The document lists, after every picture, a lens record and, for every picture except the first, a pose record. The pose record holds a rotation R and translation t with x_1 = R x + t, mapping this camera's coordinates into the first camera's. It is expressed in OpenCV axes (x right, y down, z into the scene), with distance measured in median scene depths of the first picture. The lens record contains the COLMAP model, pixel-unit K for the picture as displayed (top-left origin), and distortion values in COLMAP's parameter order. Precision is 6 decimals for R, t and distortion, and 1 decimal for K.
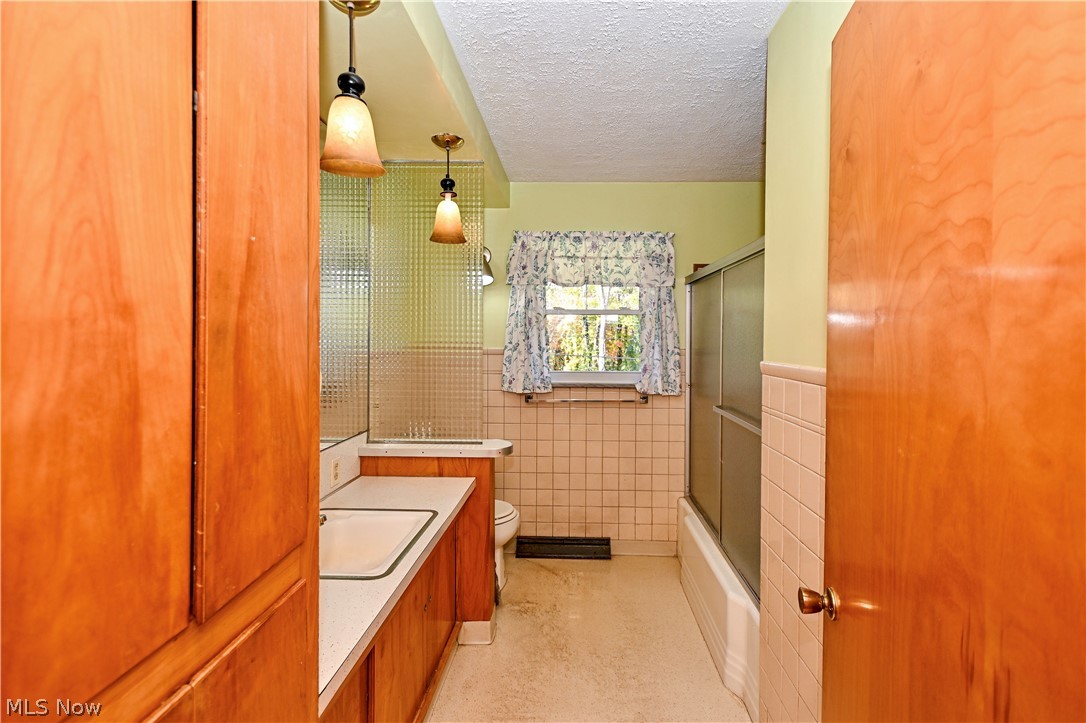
lens RADIAL K [[476.0, 0, 552.5], [0, 476.0, 359.2], [0, 0, 1]] dist [0.003840, -0.003868]
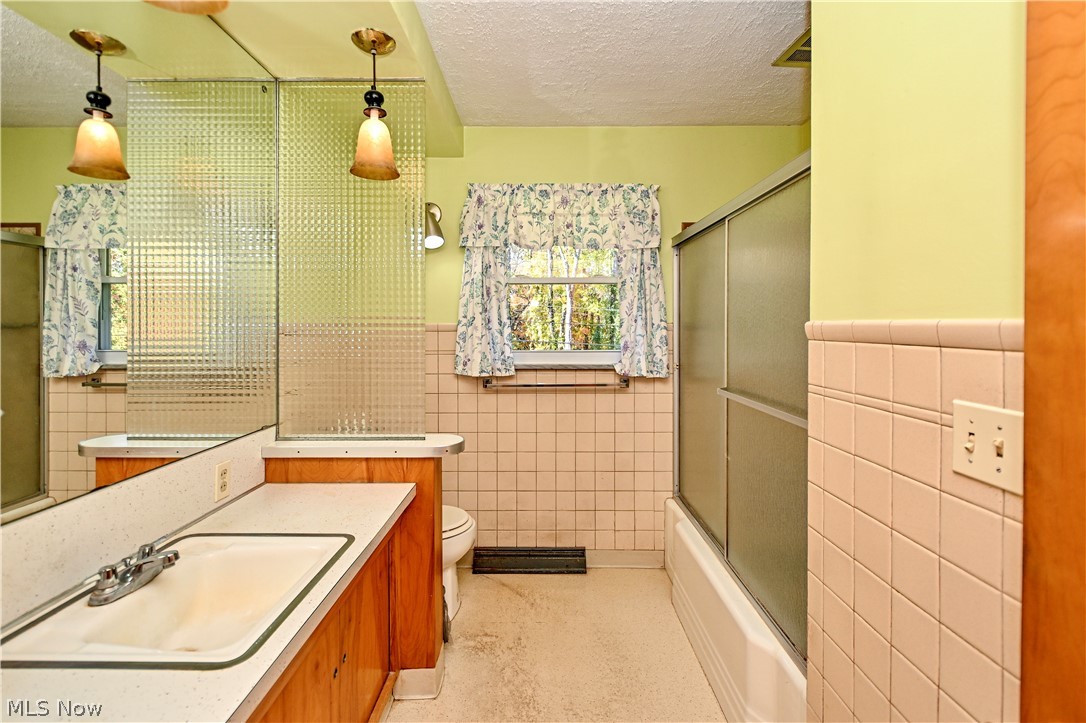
lens RADIAL K [[476.0, 0, 540.0], [0, 476.0, 361.5], [0, 0, 1]] dist [0.003840, -0.003868]
pose [[0.998898, -0.006143, 0.046528, 0.004558], [0.004865, 0.999609, 0.027521, 0.024033], [-0.046679, -0.027264, 0.998538, 0.176976]]
